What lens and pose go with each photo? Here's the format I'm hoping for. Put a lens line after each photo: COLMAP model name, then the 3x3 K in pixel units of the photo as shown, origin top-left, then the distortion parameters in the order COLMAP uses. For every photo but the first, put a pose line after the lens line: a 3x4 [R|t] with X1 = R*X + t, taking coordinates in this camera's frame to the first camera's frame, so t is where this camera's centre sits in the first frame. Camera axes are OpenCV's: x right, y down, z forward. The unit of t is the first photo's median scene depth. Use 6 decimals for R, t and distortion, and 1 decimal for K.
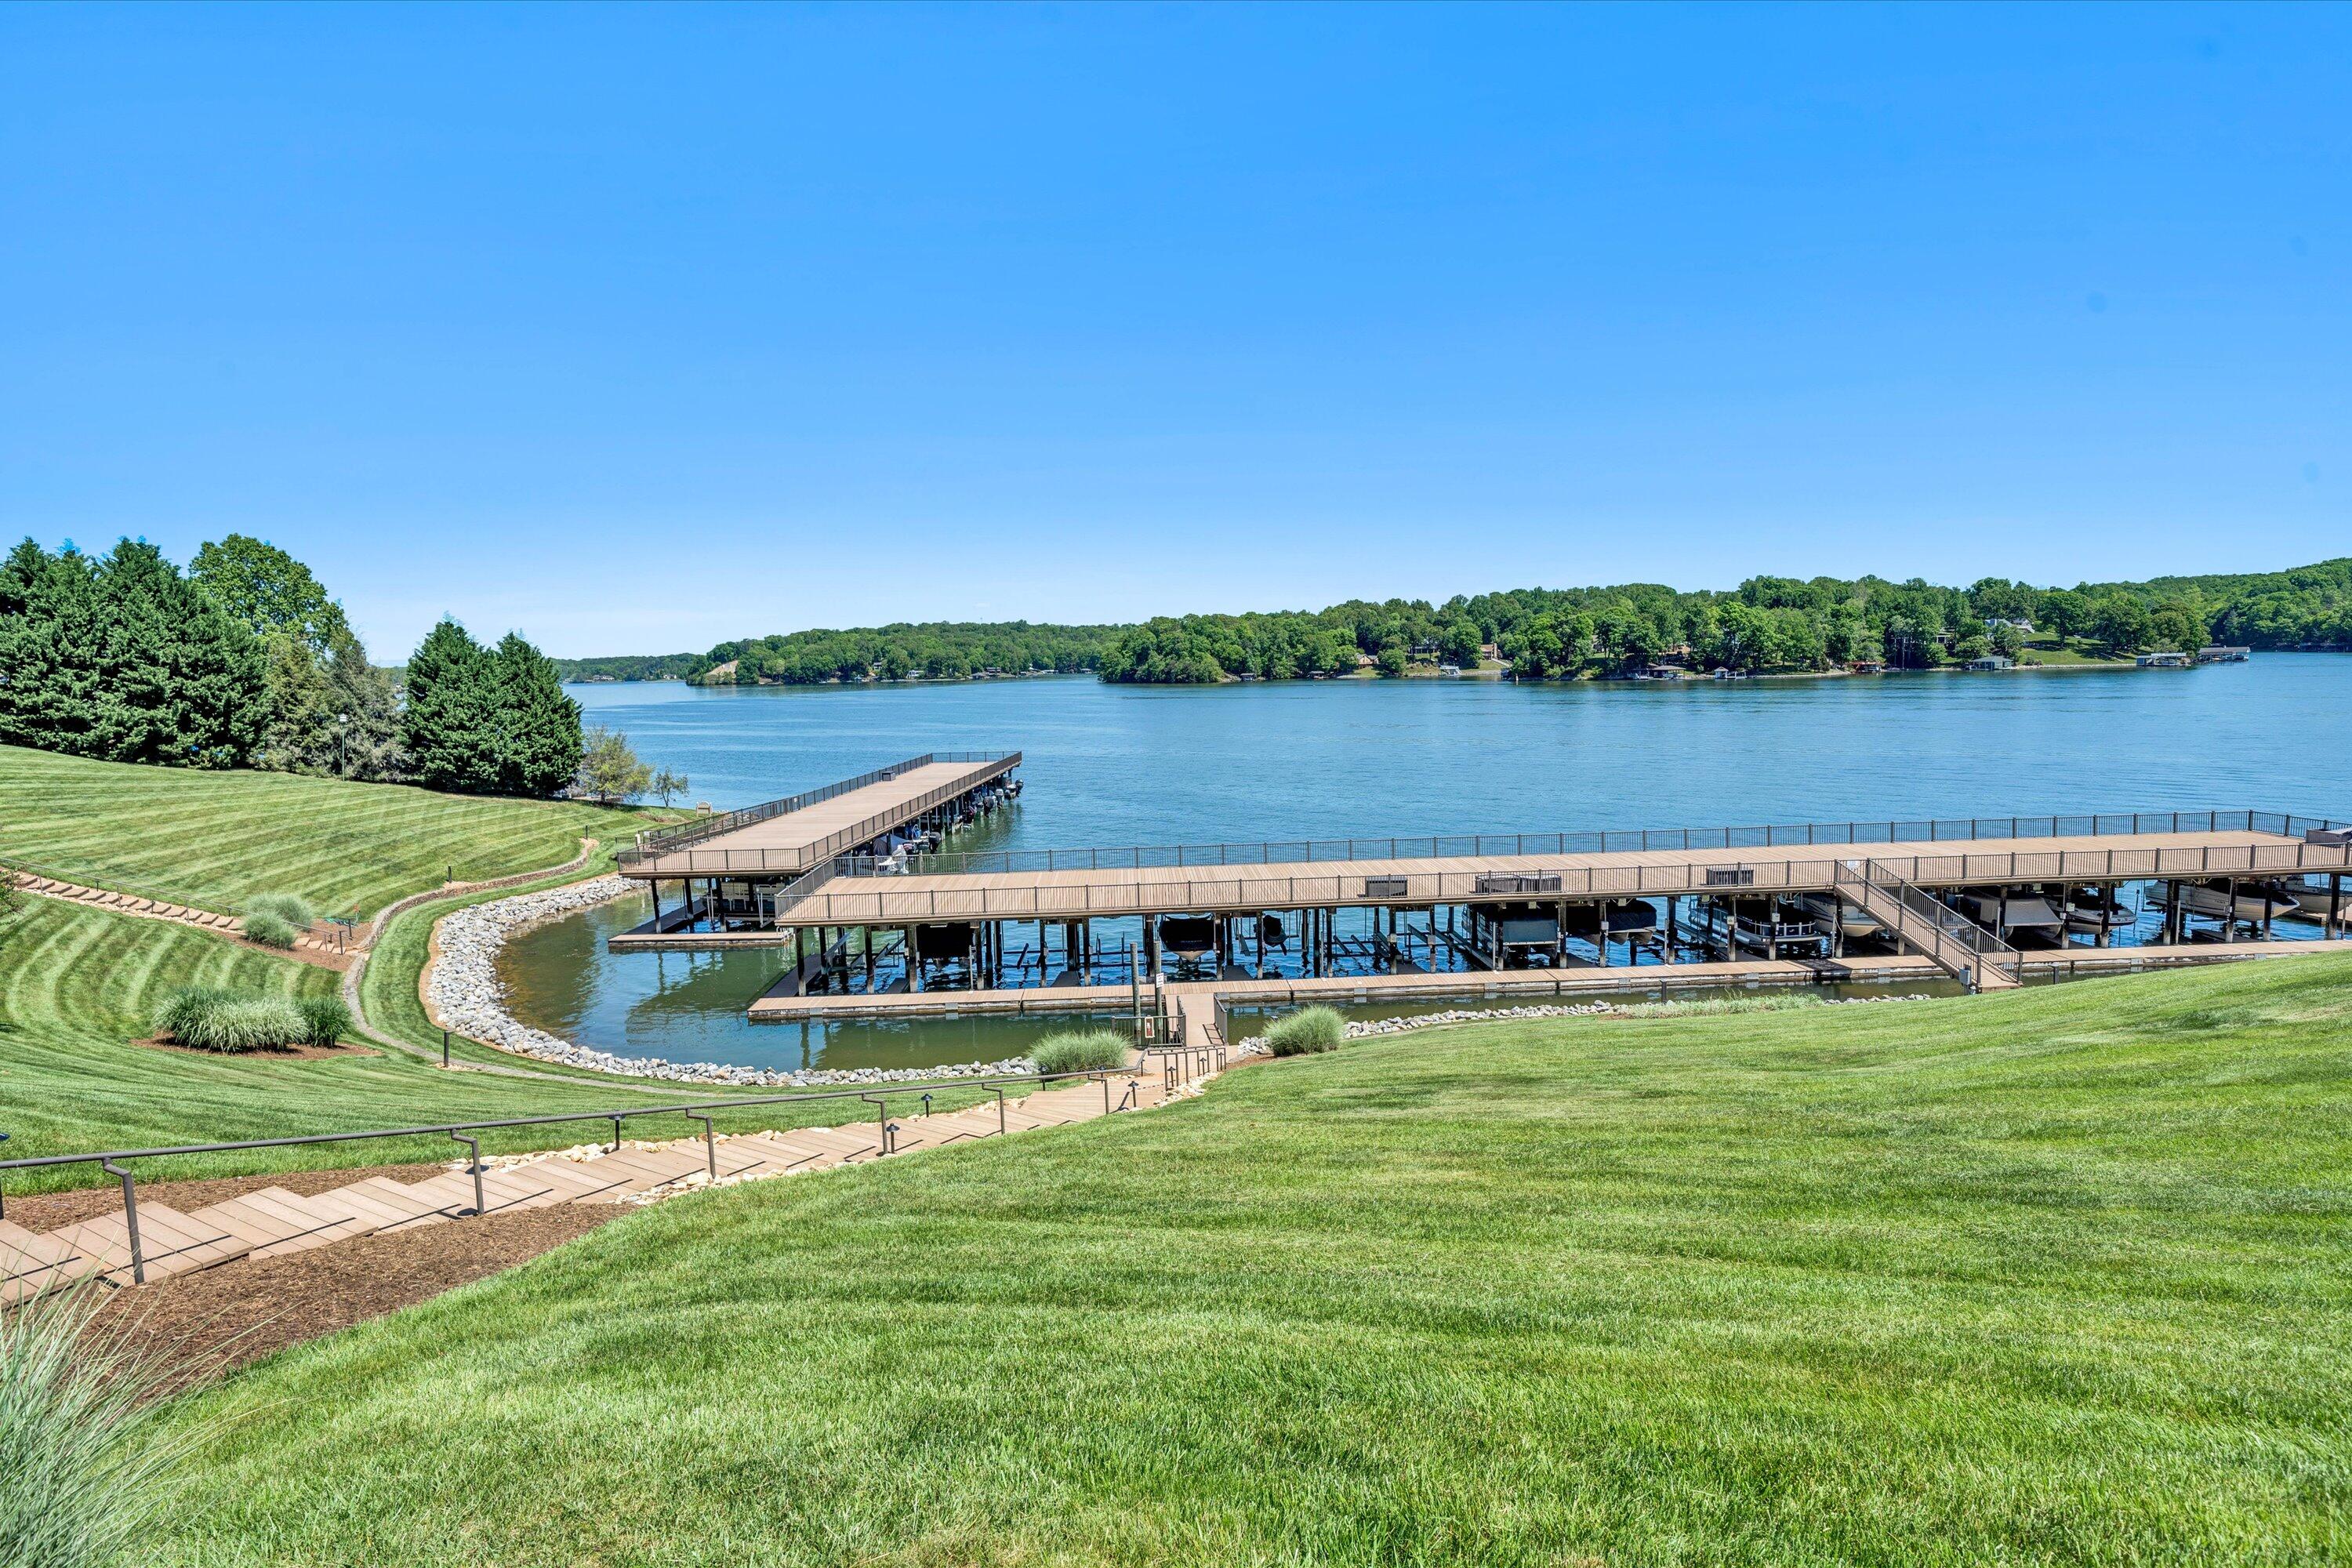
lens RADIAL K [[1198.3, 0, 1174.6], [0, 1198.3, 781.4], [0, 0, 1]] dist [0.002096, -0.000866]
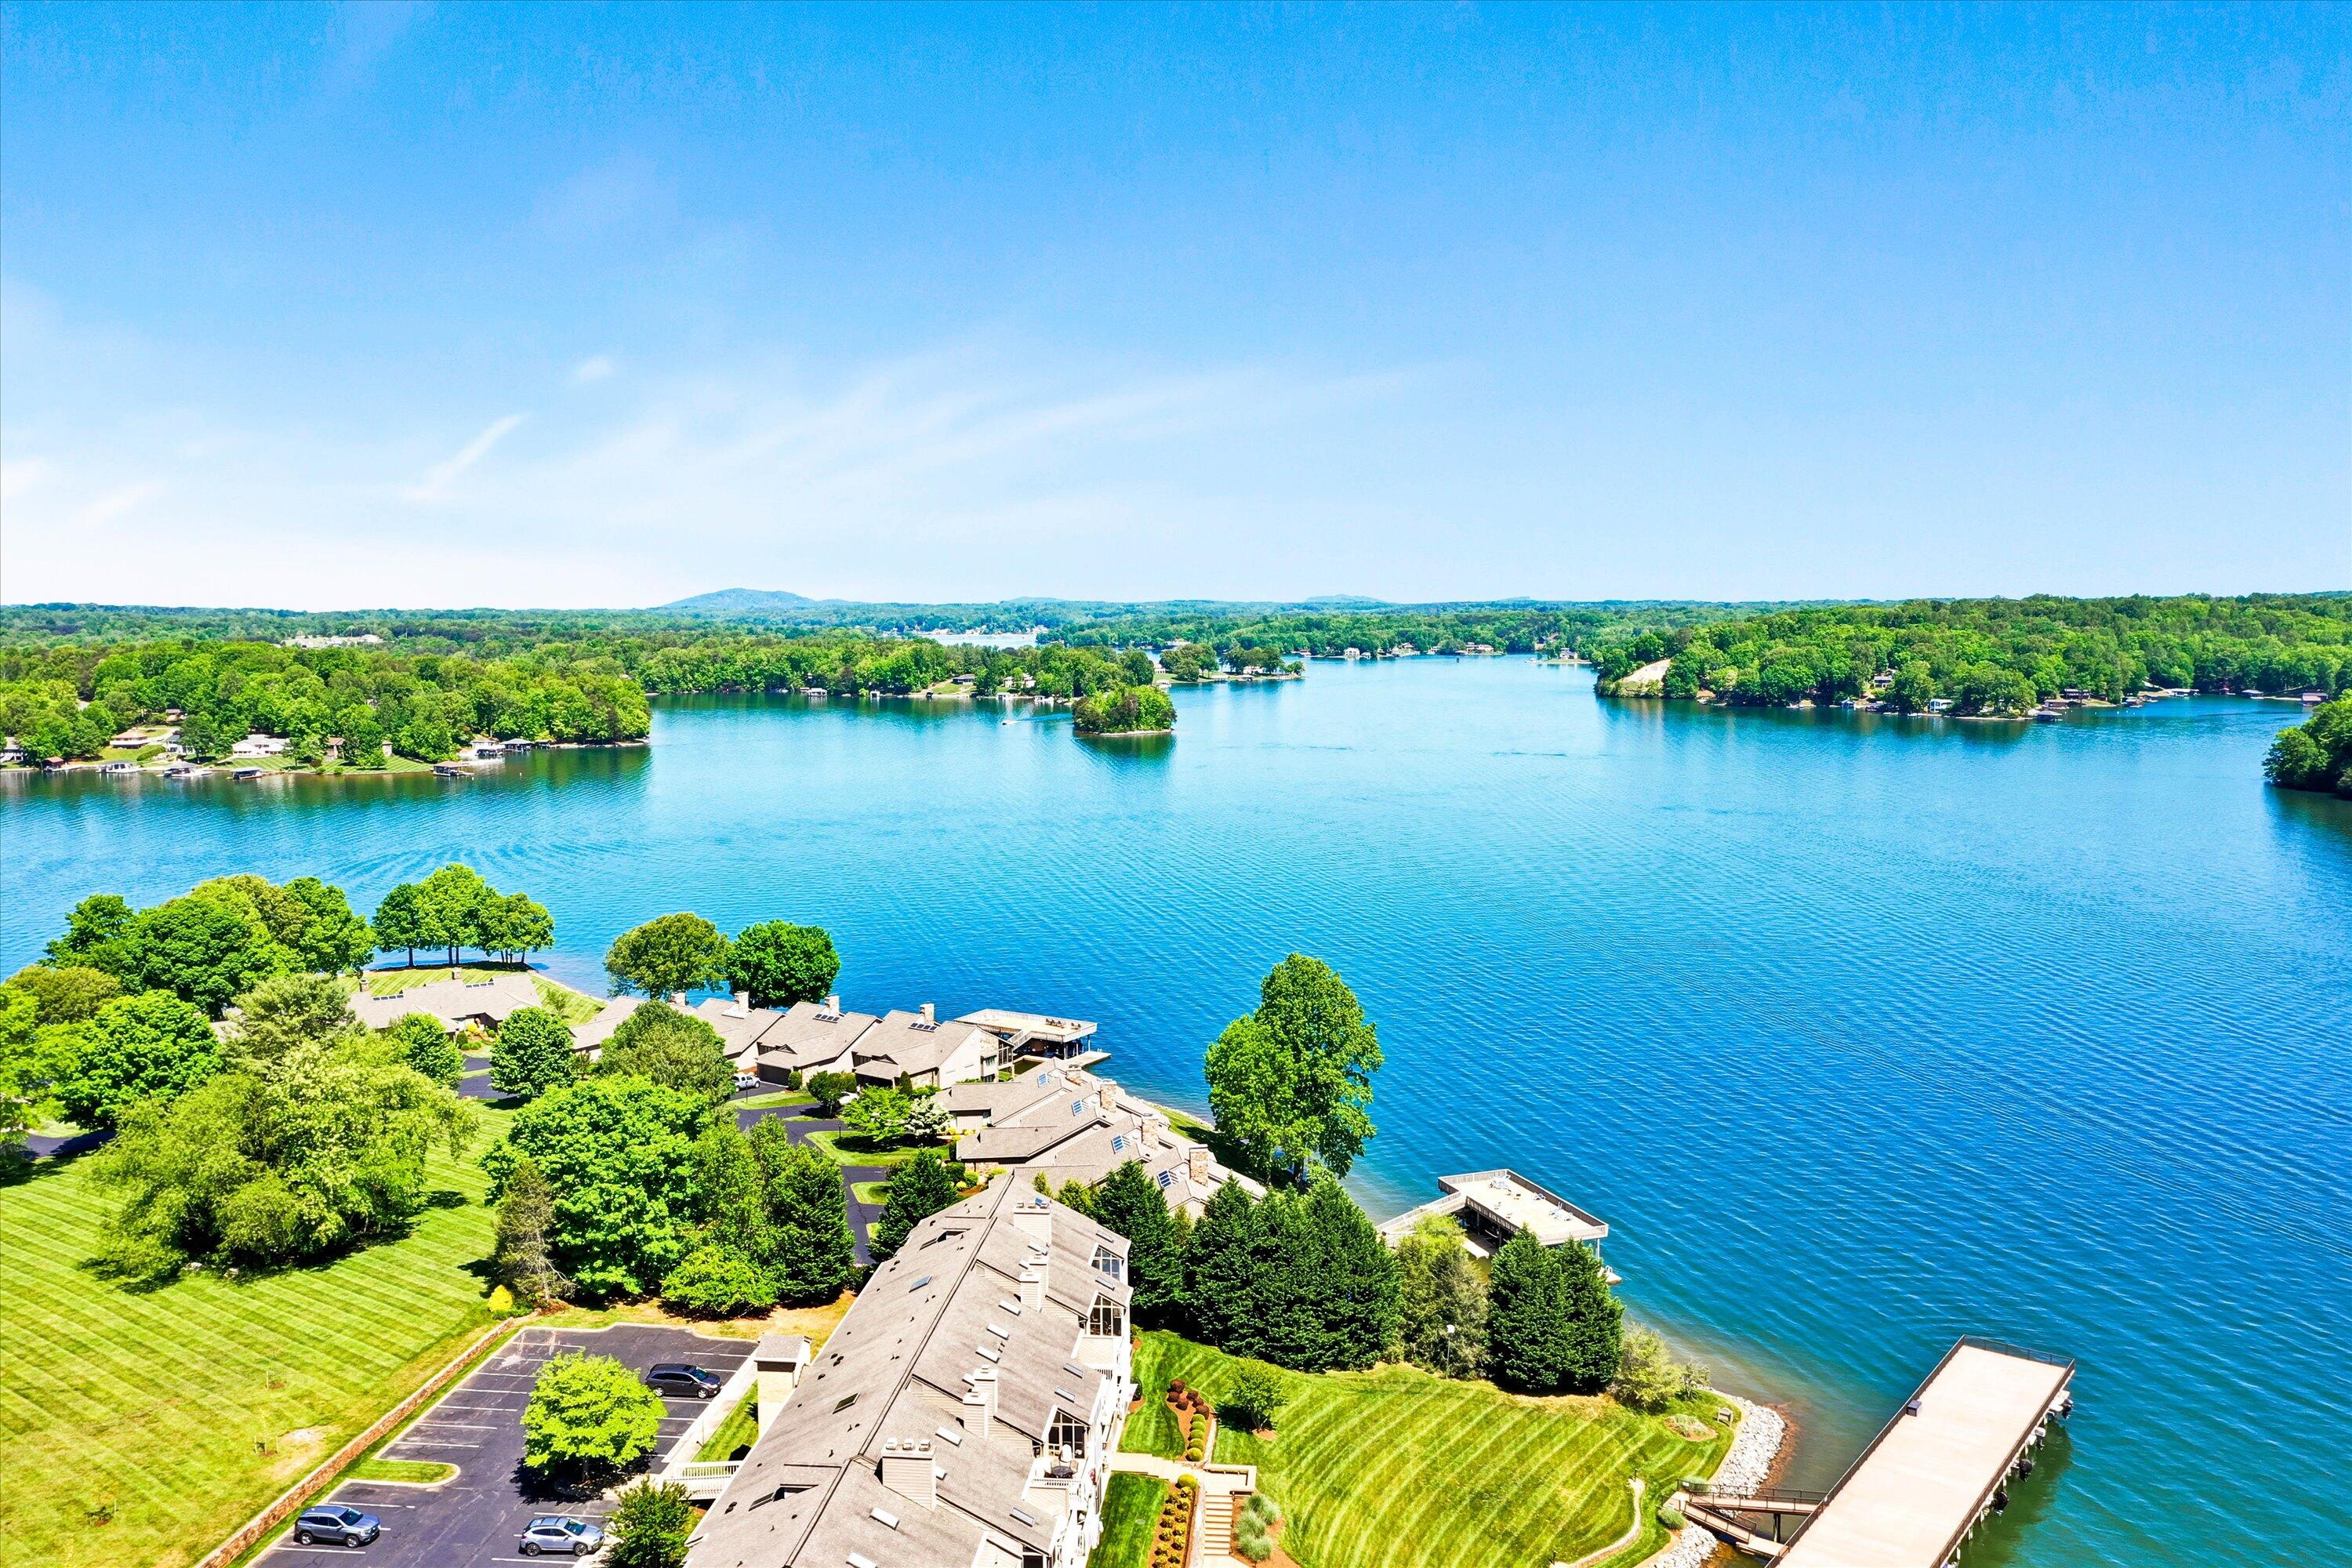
lens RADIAL K [[1868.8, 0, 1173.7], [0, 1868.8, 777.8], [0, 0, 1]] dist [0.001734, 0.002799]
pose [[0.825382, 0.073151, -0.559815, 0.086125], [-0.073225, 0.997066, 0.022324, -0.583639], [0.559805, 0.022567, 0.828317, -0.680982]]
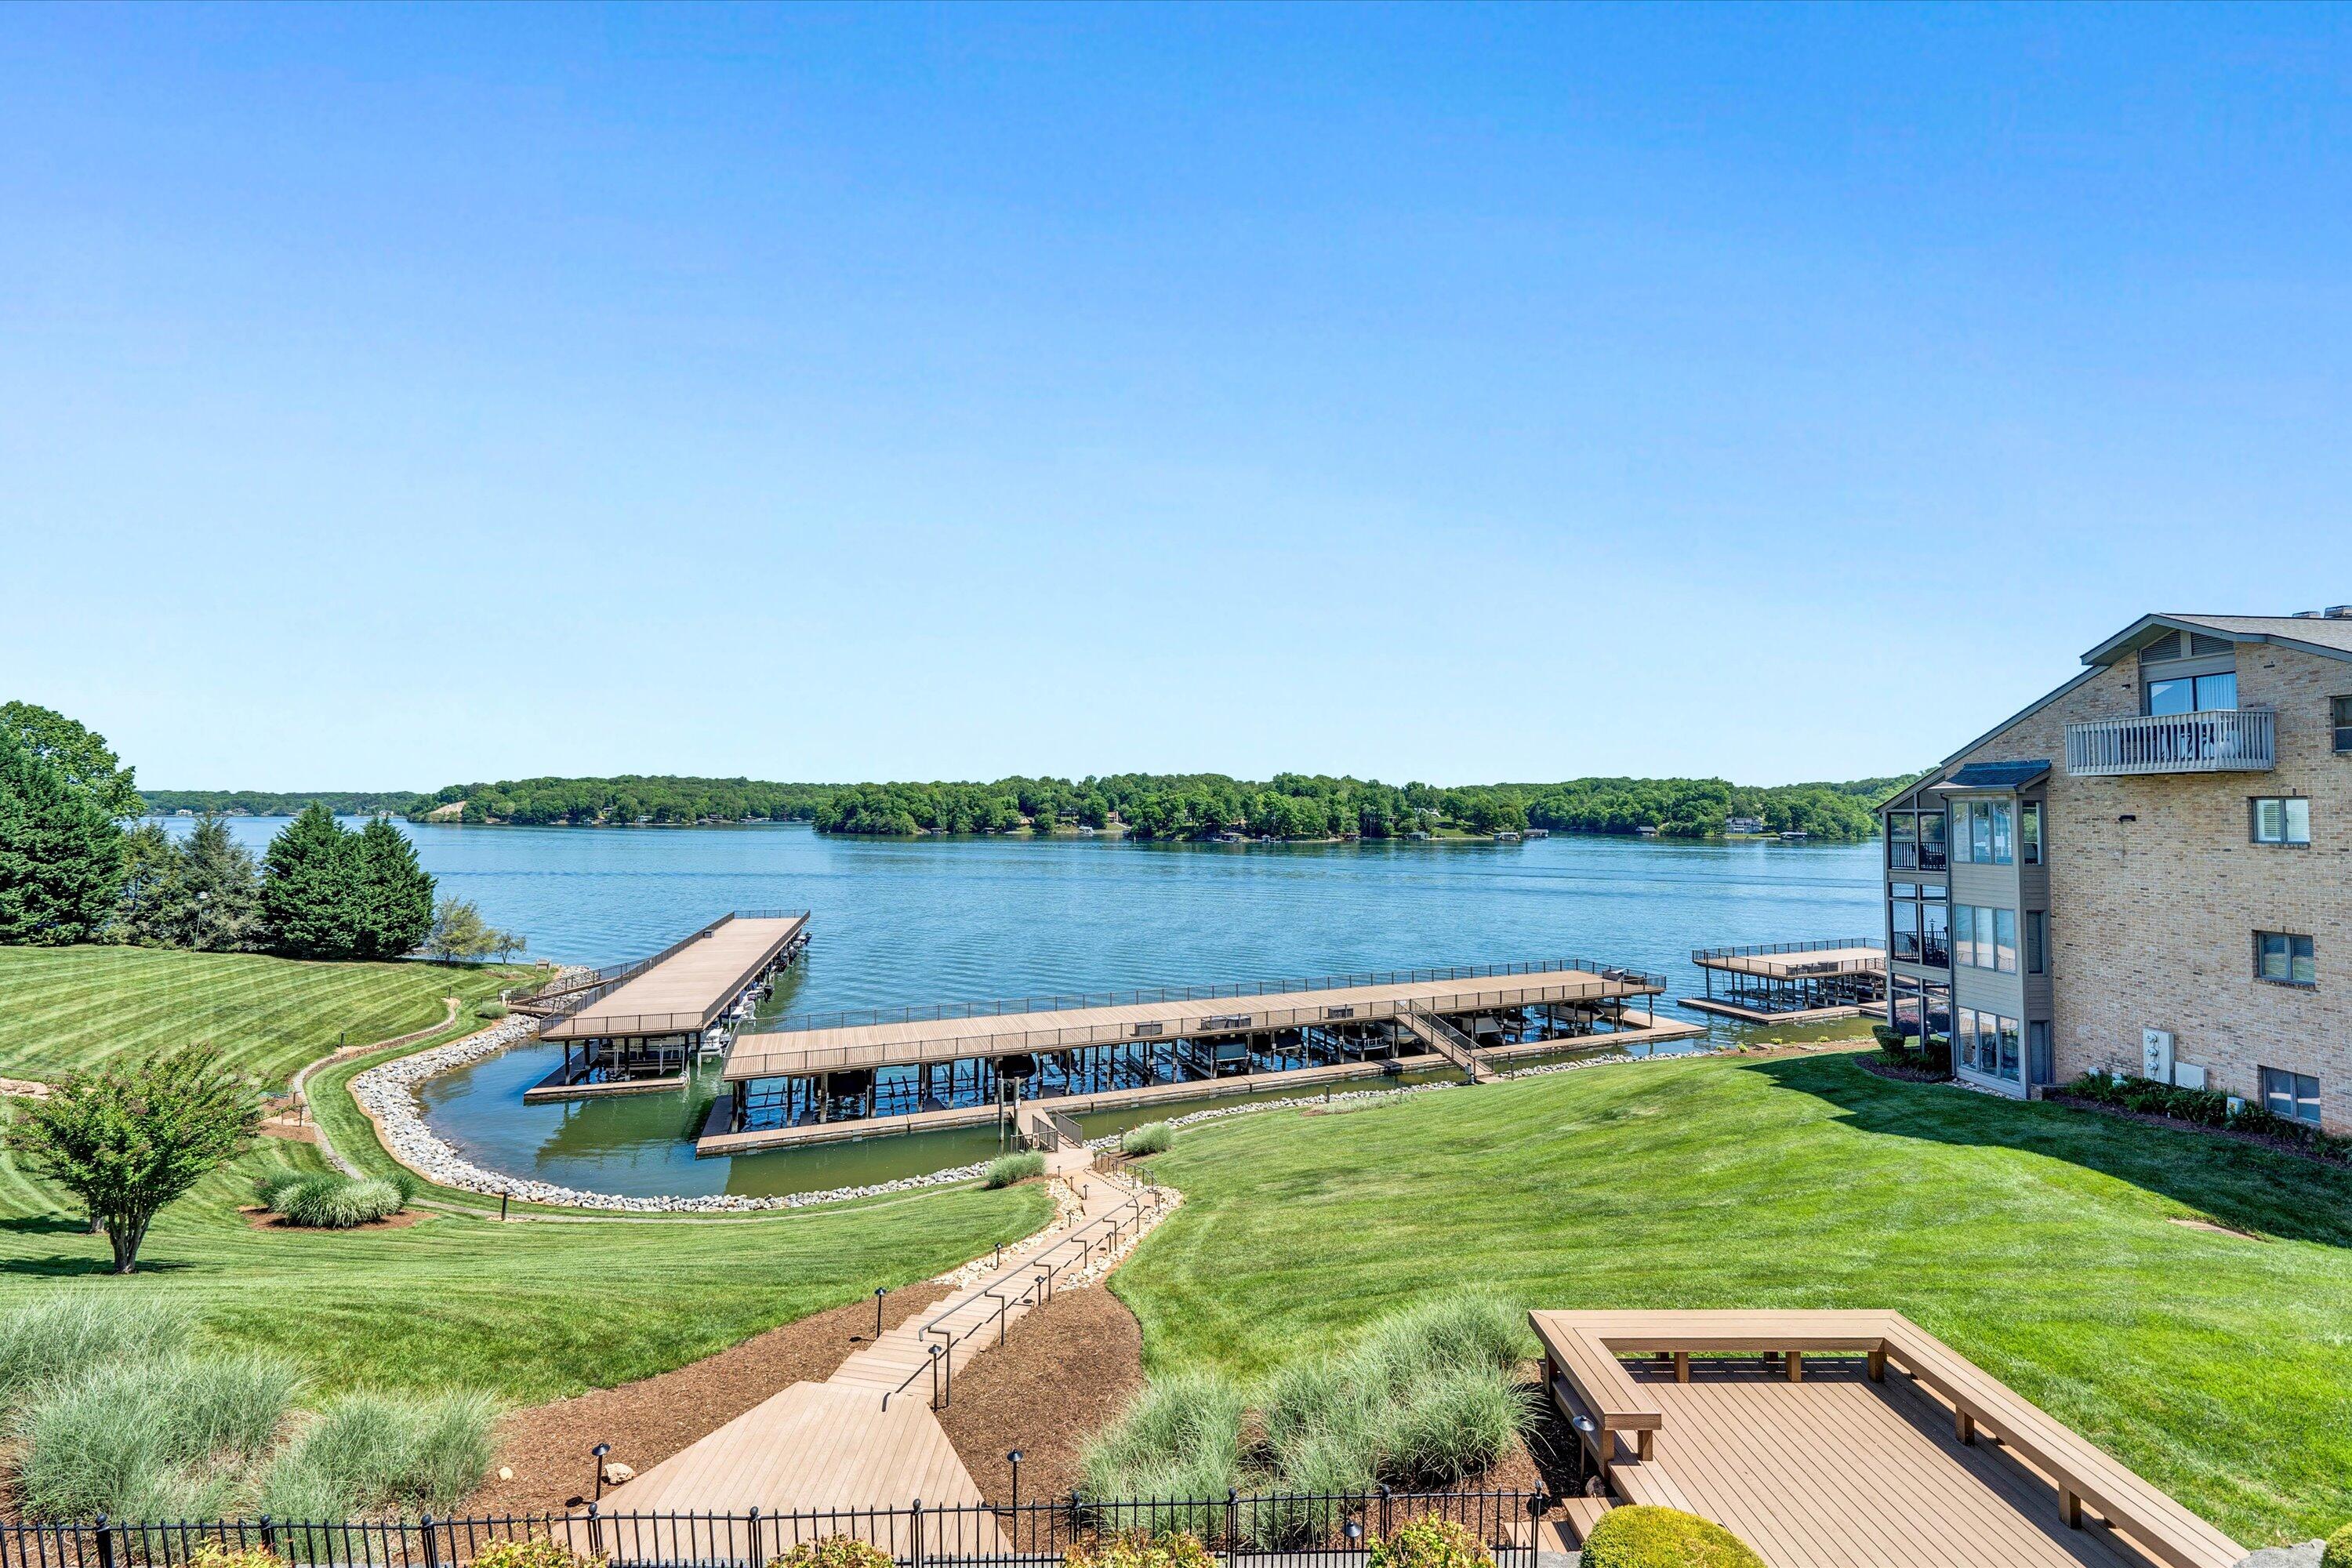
lens RADIAL K [[890.2, 0, 1173.0], [0, 890.2, 776.8], [0, 0, 1]] dist [-0.005709, -0.000112]
pose [[0.944811, 0.044475, 0.324582, -0.100988], [0.002605, 0.989691, -0.143193, -0.038909], [-0.327605, 0.136136, 0.934956, -0.079701]]
